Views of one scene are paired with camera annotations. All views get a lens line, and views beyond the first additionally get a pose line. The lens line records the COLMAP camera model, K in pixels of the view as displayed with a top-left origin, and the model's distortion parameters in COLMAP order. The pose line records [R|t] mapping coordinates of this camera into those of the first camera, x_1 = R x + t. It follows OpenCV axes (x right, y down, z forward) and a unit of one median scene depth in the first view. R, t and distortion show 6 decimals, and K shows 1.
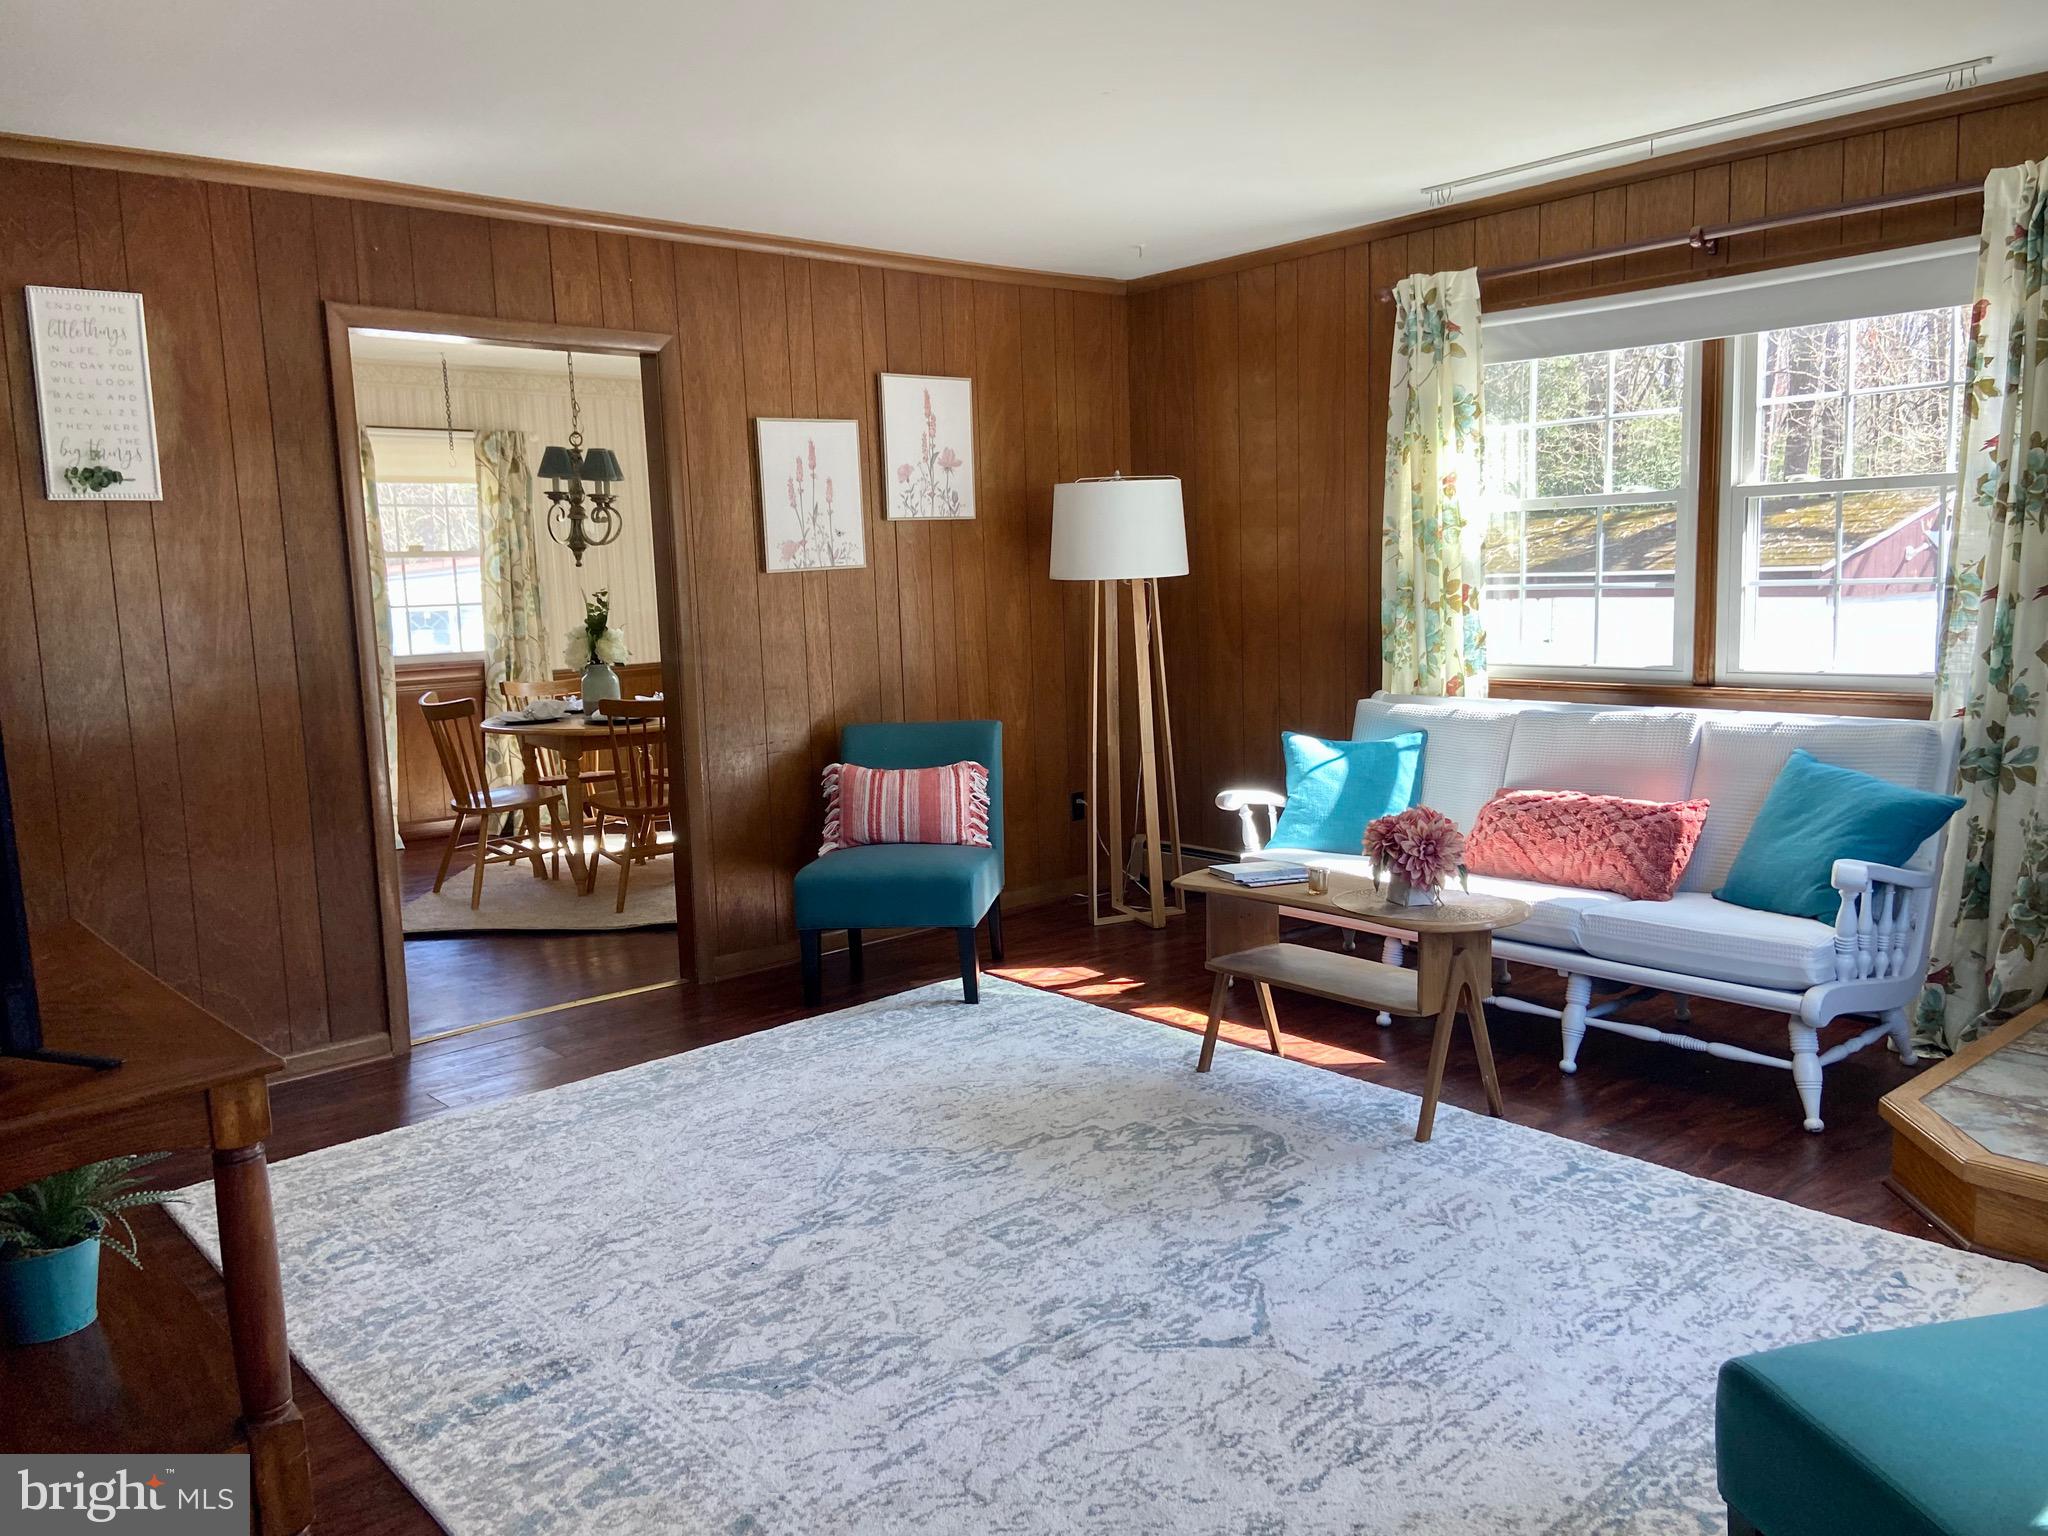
lens RADIAL K [[1545.2, 0, 1011.8], [0, 1545.2, 773.6], [0, 0, 1]] dist [0.034254, -0.018048]
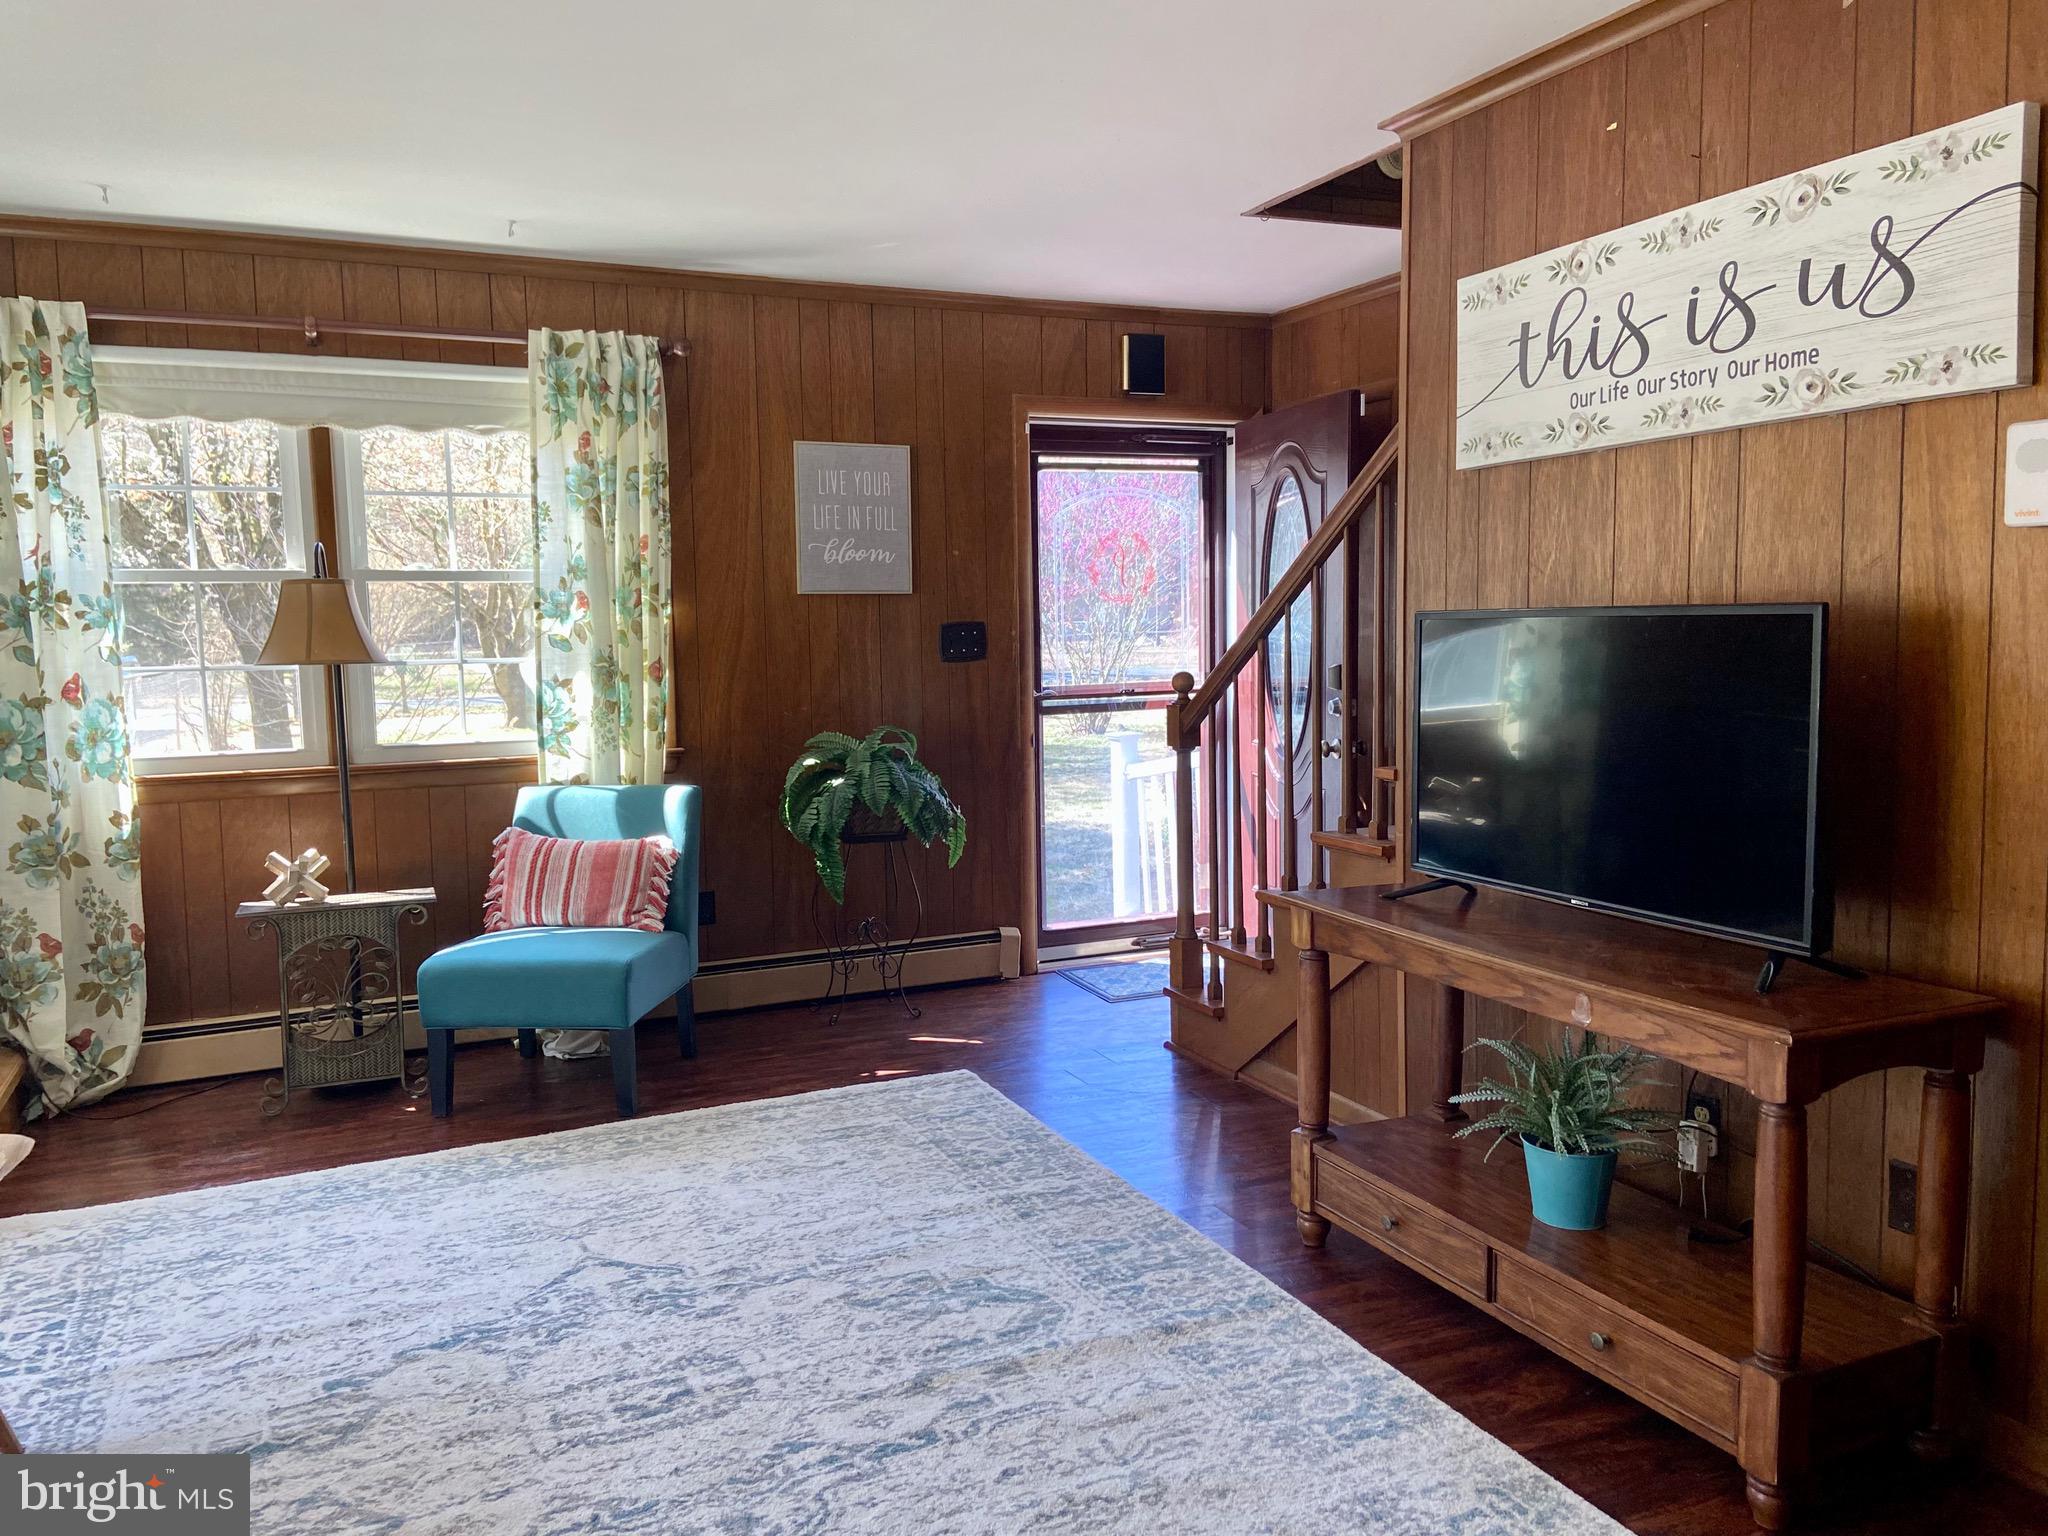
lens RADIAL K [[1545.2, 0, 1021.9], [0, 1545.2, 757.2], [0, 0, 1]] dist [0.034254, -0.018048]
pose [[-0.959187, 0.019034, 0.282131, -0.496331], [0.083011, 0.972726, 0.216595, -0.244274], [-0.270313, 0.231175, -0.934606, 1.890296]]
